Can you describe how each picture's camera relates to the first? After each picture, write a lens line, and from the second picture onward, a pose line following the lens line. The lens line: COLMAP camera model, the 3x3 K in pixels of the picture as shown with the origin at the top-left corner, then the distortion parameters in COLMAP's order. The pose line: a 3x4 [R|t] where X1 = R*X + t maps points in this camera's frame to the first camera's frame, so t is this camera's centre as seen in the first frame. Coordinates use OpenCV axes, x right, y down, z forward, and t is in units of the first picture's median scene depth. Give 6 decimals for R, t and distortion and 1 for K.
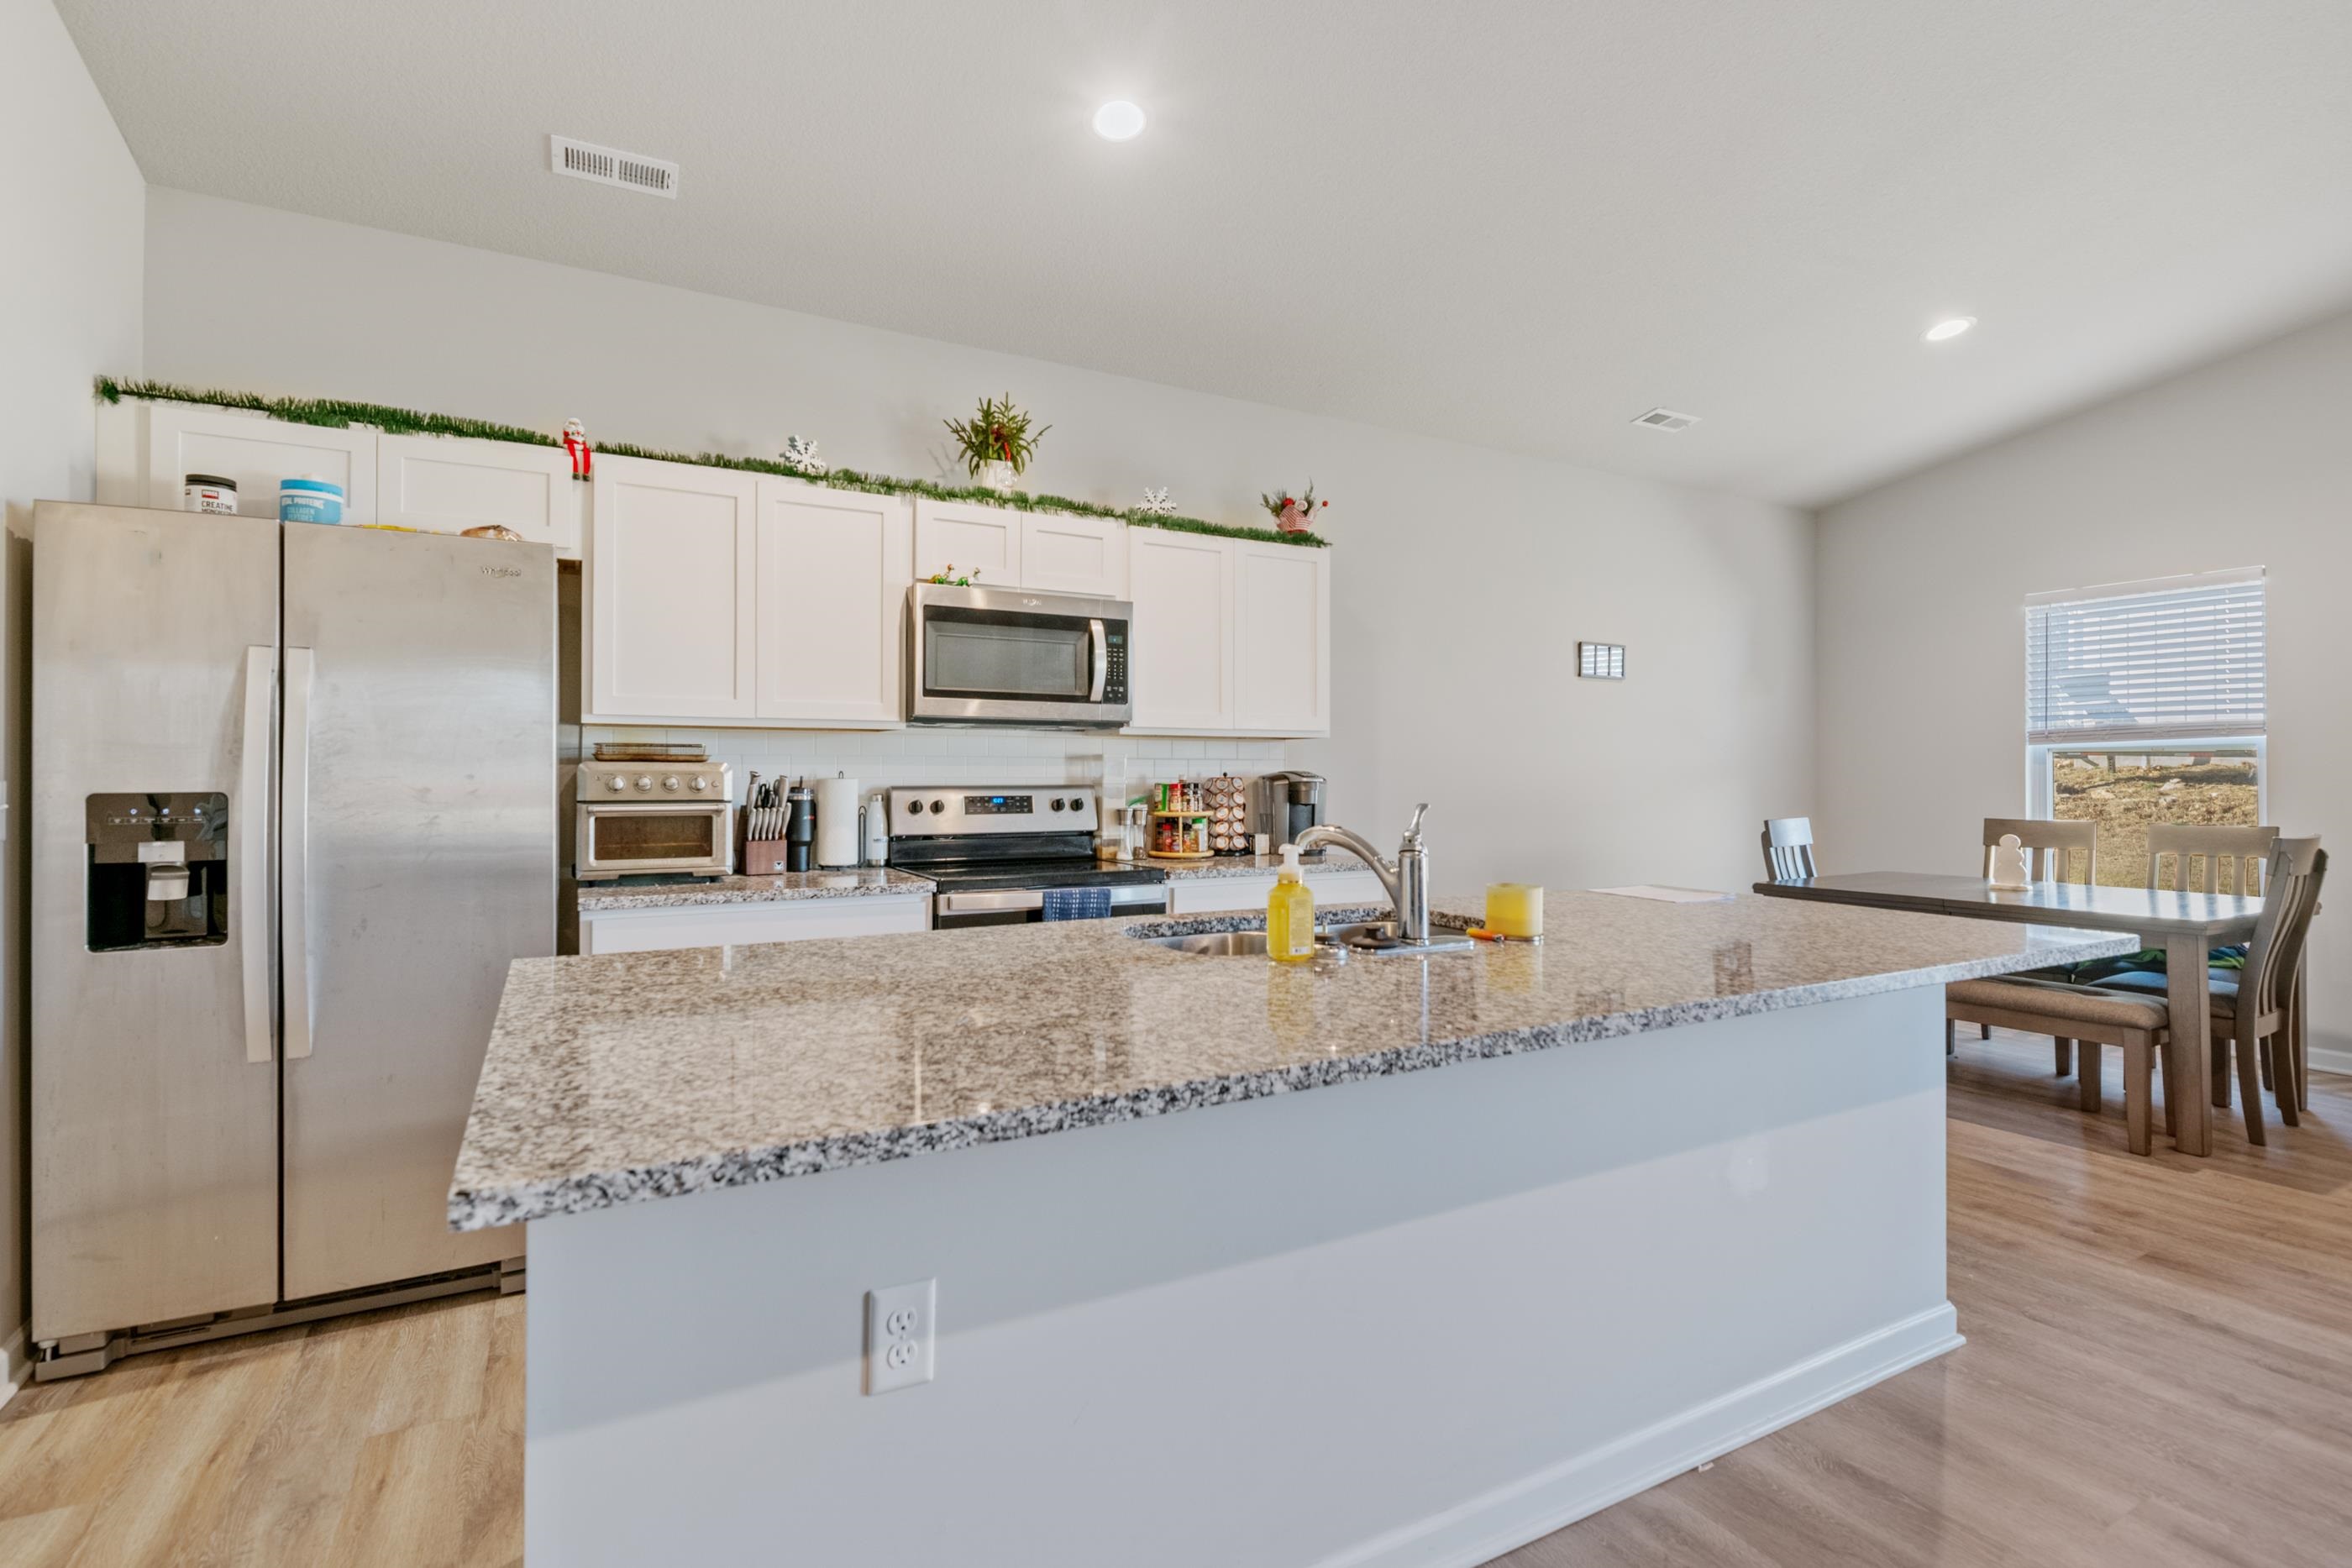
lens RADIAL K [[1101.7, 0, 1177.2], [0, 1101.7, 753.7], [0, 0, 1]] dist [-0.003647, -0.000811]
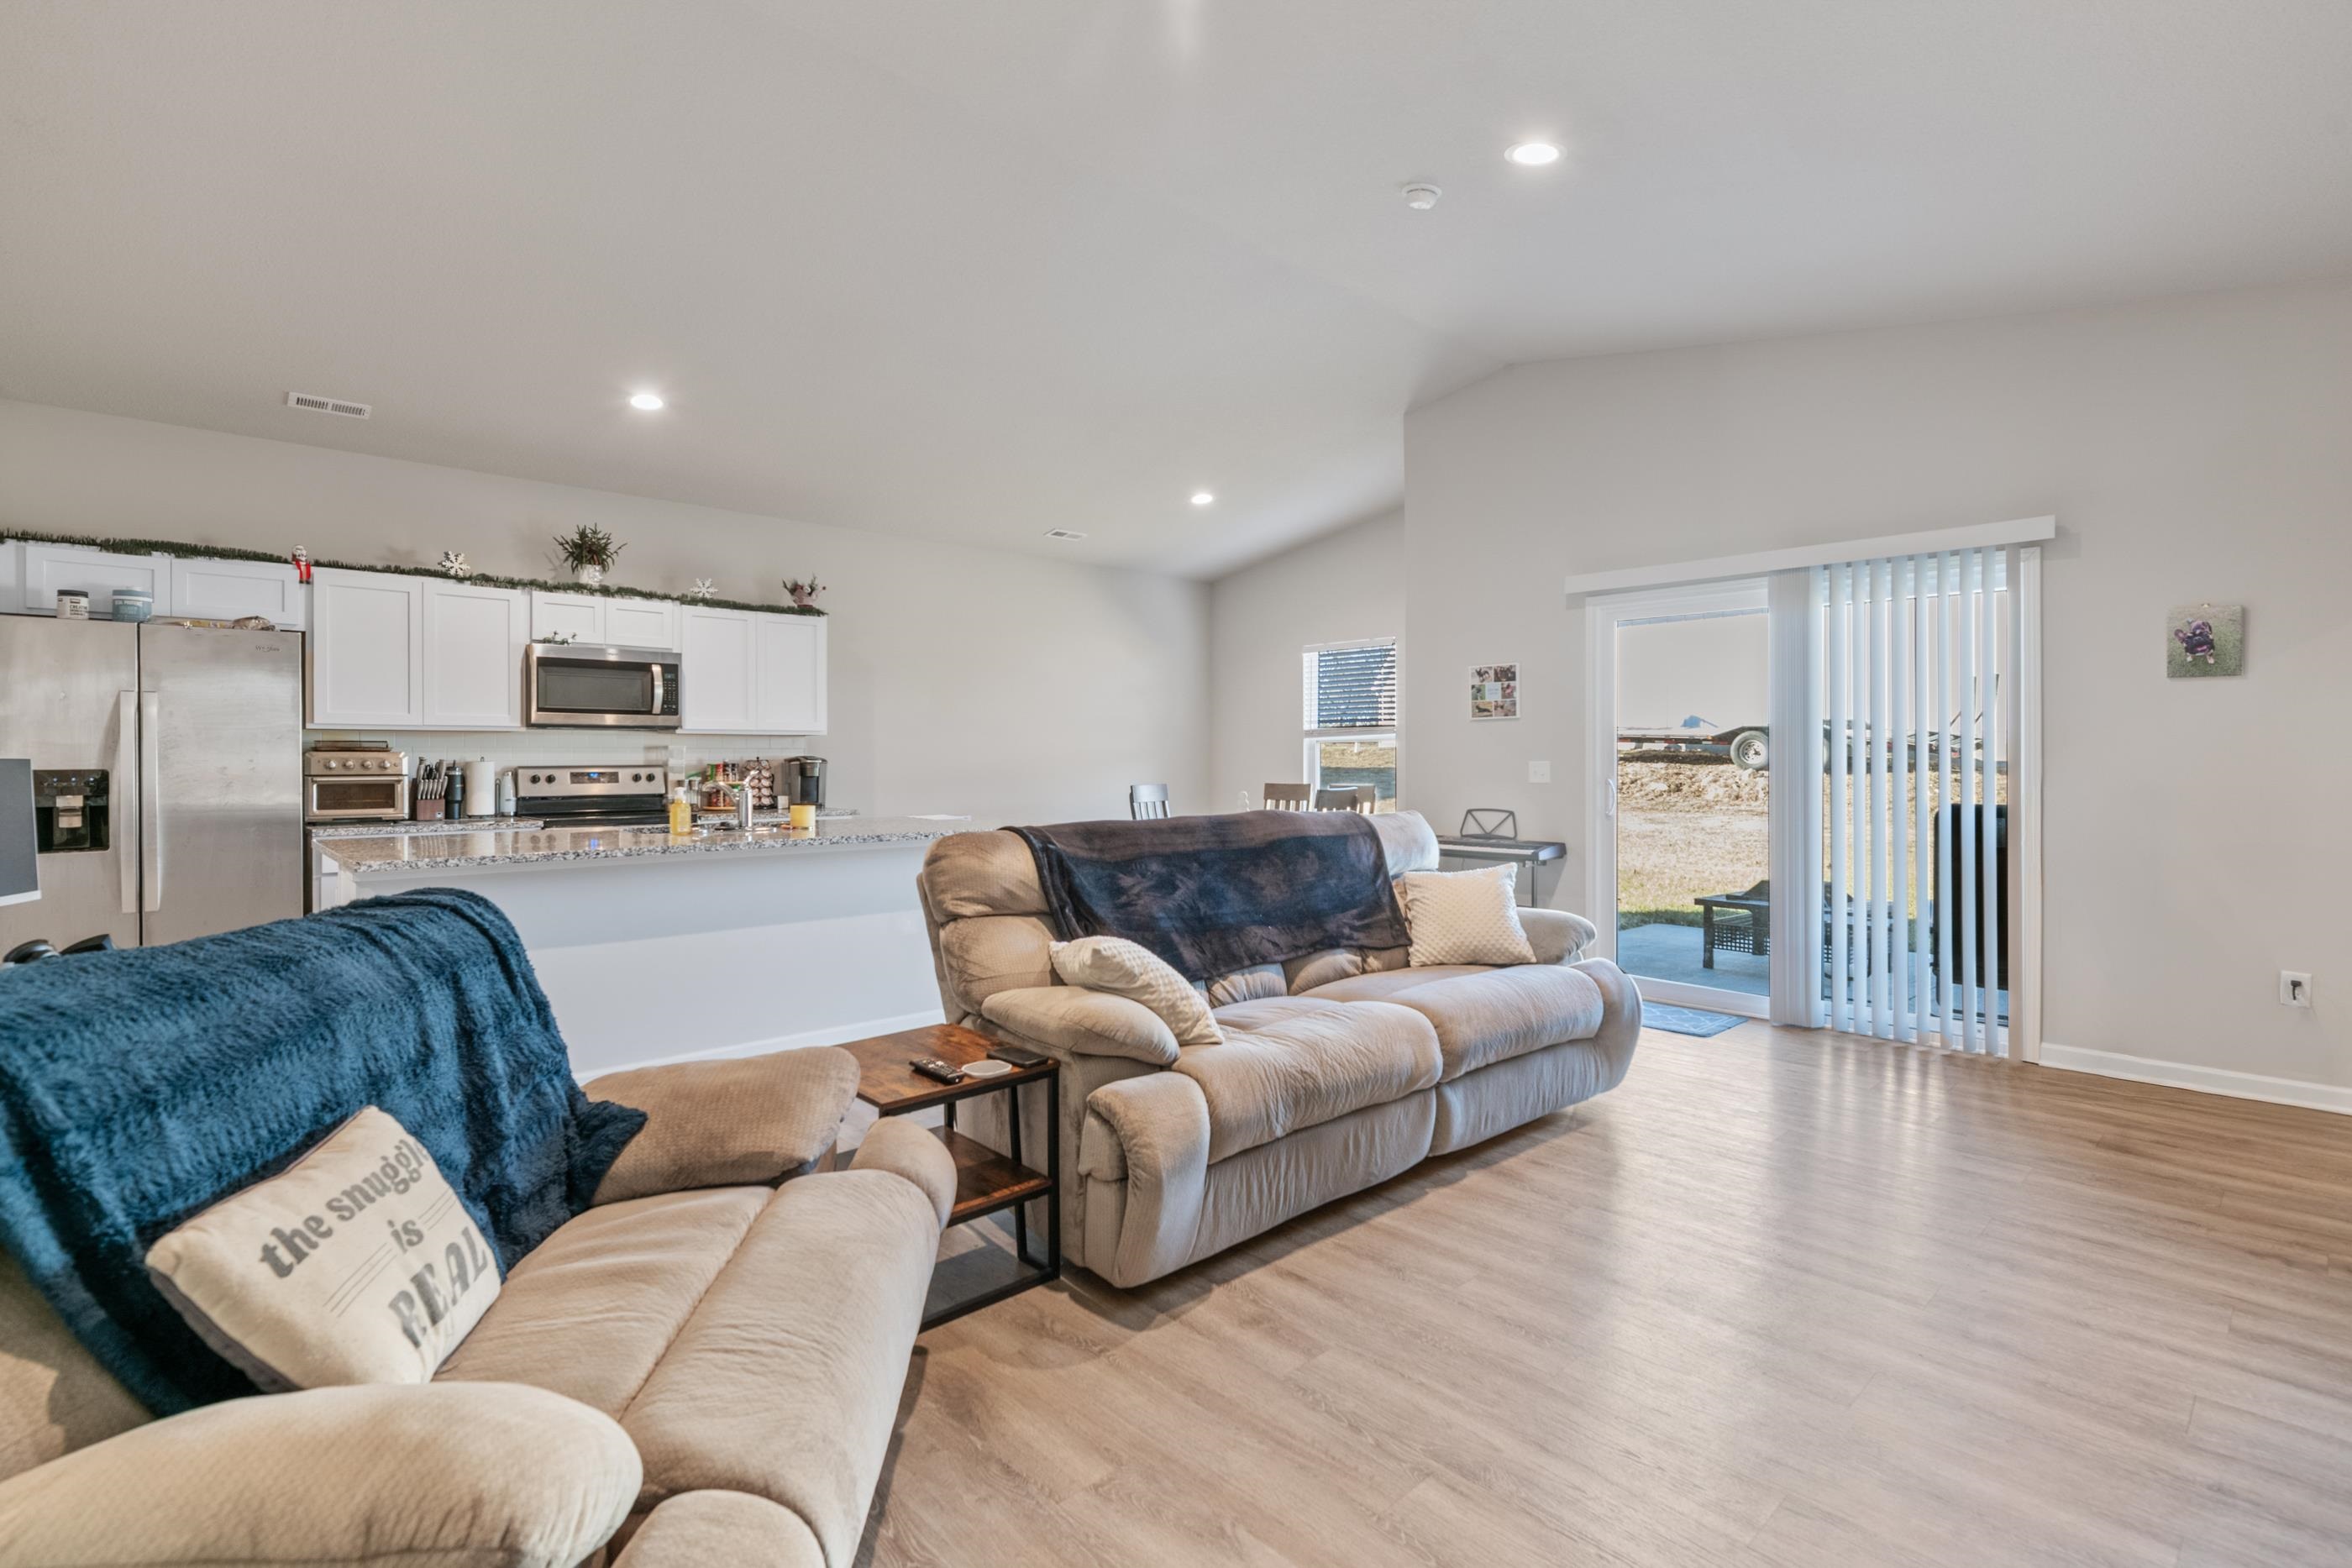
lens RADIAL K [[1101.7, 0, 1177.2], [0, 1101.7, 753.7], [0, 0, 1]] dist [-0.003647, -0.000811]
pose [[0.968973, -0.002347, 0.247154, 0.274506], [-0.001215, 0.999898, 0.014261, -0.012634], [-0.247162, -0.014119, 0.968871, -0.789101]]
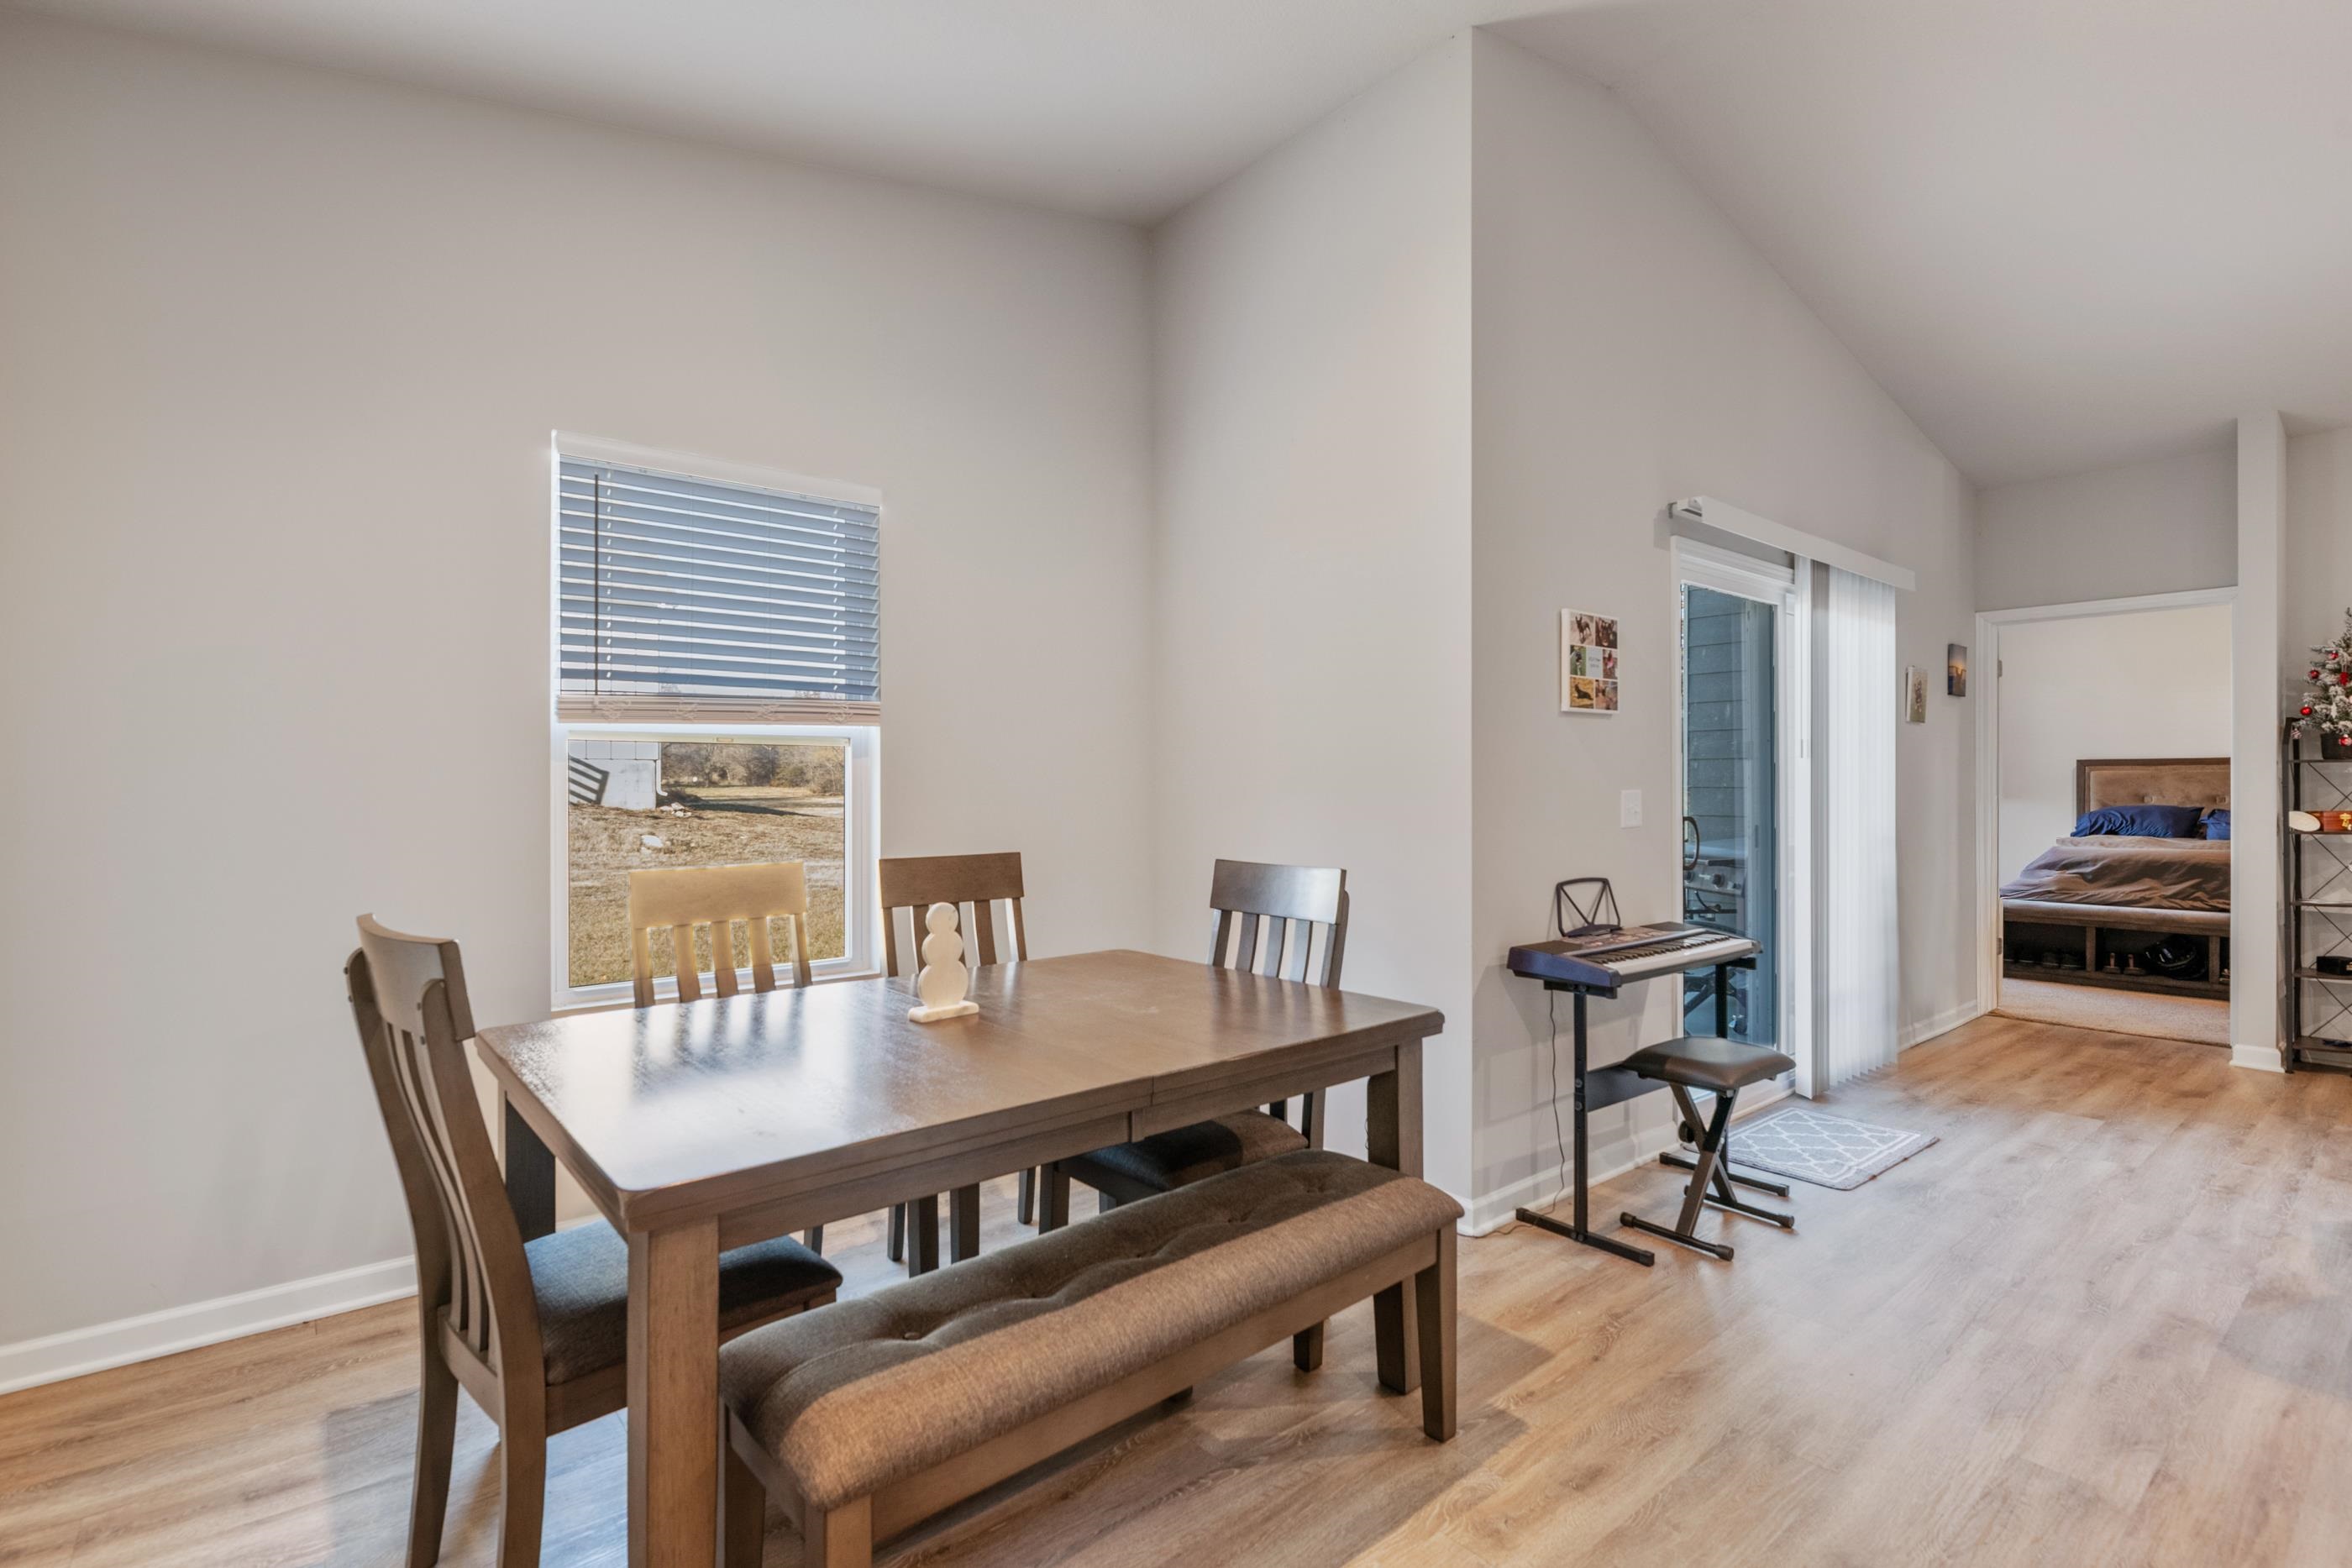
lens RADIAL K [[1093.0, 0, 1171.2], [0, 1093.0, 787.3], [0, 0, 1]] dist [-0.000996, -0.001678]
pose [[-0.172713, -0.002788, 0.984968, 0.323772], [-0.017581, 0.999845, -0.000253, 0.025383], [-0.984815, -0.017361, -0.172735, 1.195821]]
